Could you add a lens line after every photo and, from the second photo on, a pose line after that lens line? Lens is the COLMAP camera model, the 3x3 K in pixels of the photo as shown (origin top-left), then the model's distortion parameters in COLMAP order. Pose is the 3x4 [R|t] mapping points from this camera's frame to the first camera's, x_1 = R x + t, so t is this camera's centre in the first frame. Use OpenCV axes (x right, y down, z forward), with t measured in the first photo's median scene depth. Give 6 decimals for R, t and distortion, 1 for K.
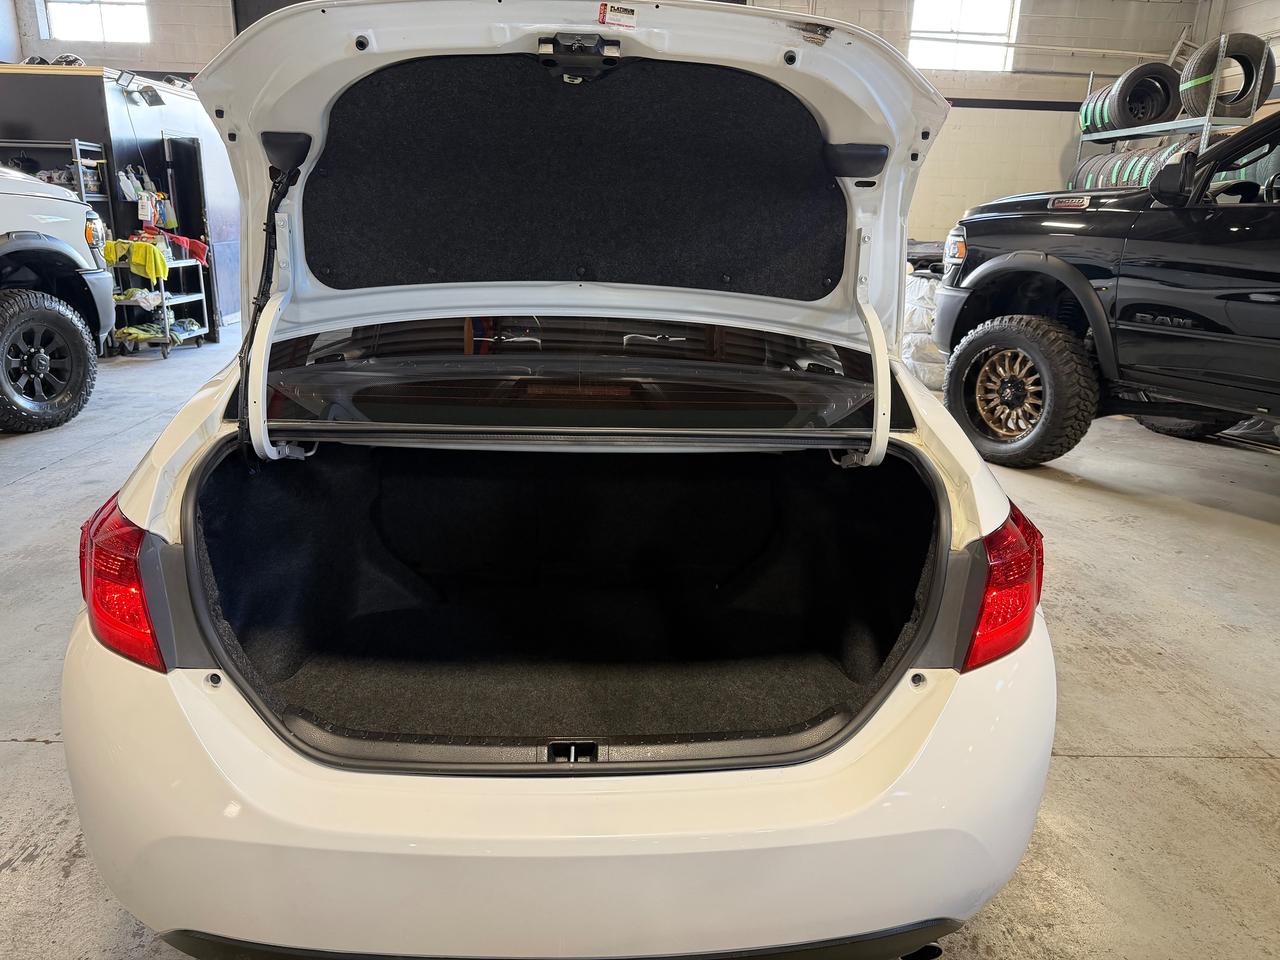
lens RADIAL K [[896.4, 0, 639.2], [0, 896.4, 489.3], [0, 0, 1]] dist [0.061035, -0.082969]
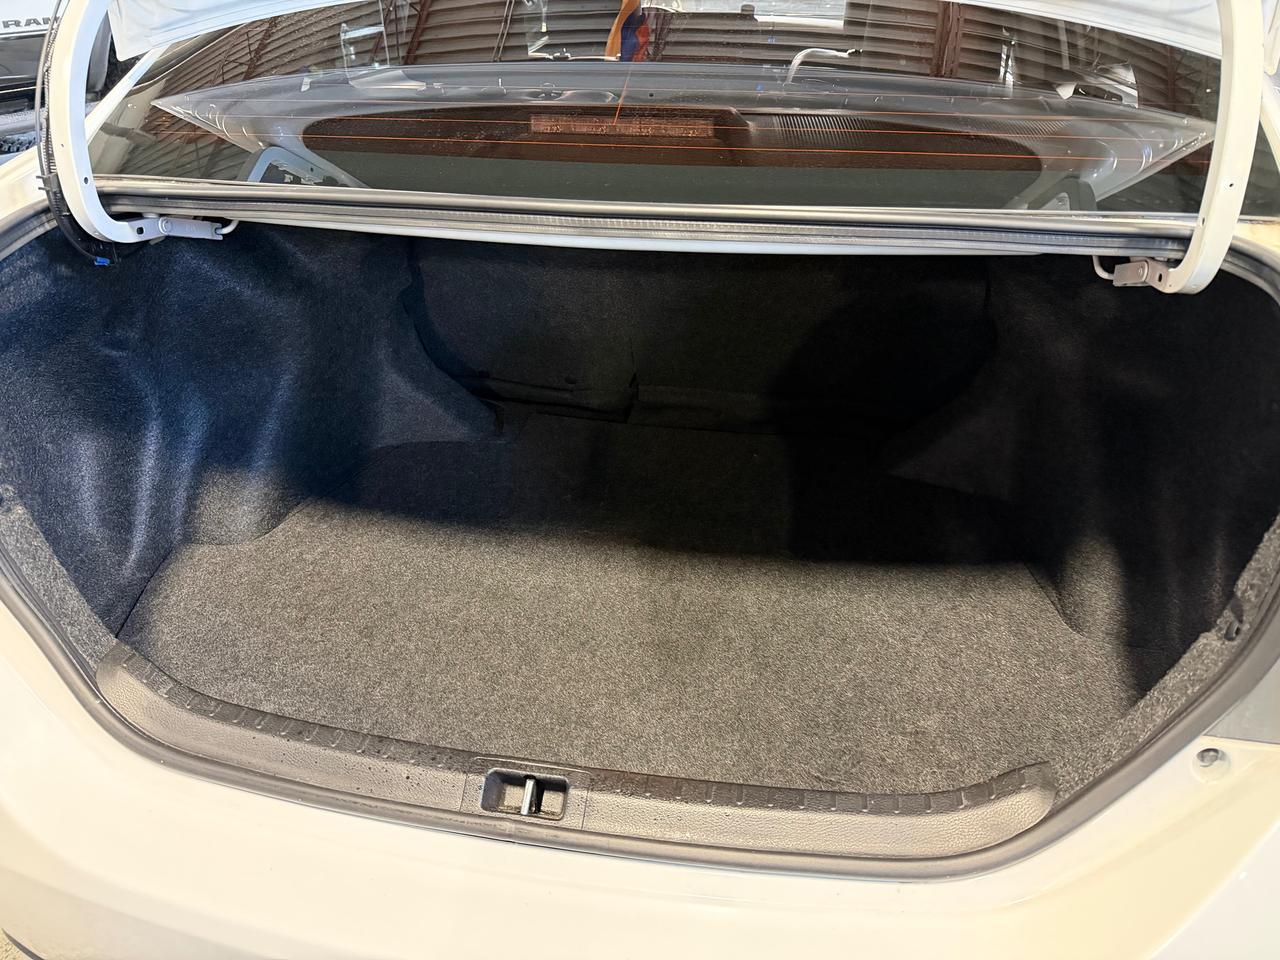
lens RADIAL K [[896.4, 0, 634.4], [0, 896.4, 475.5], [0, 0, 1]] dist [0.061035, -0.082969]
pose [[0.969669, 0.091396, -0.226692, 0.083406], [-0.033368, 0.968275, 0.247650, -0.038865], [0.242134, -0.232574, 0.941956, 0.403468]]
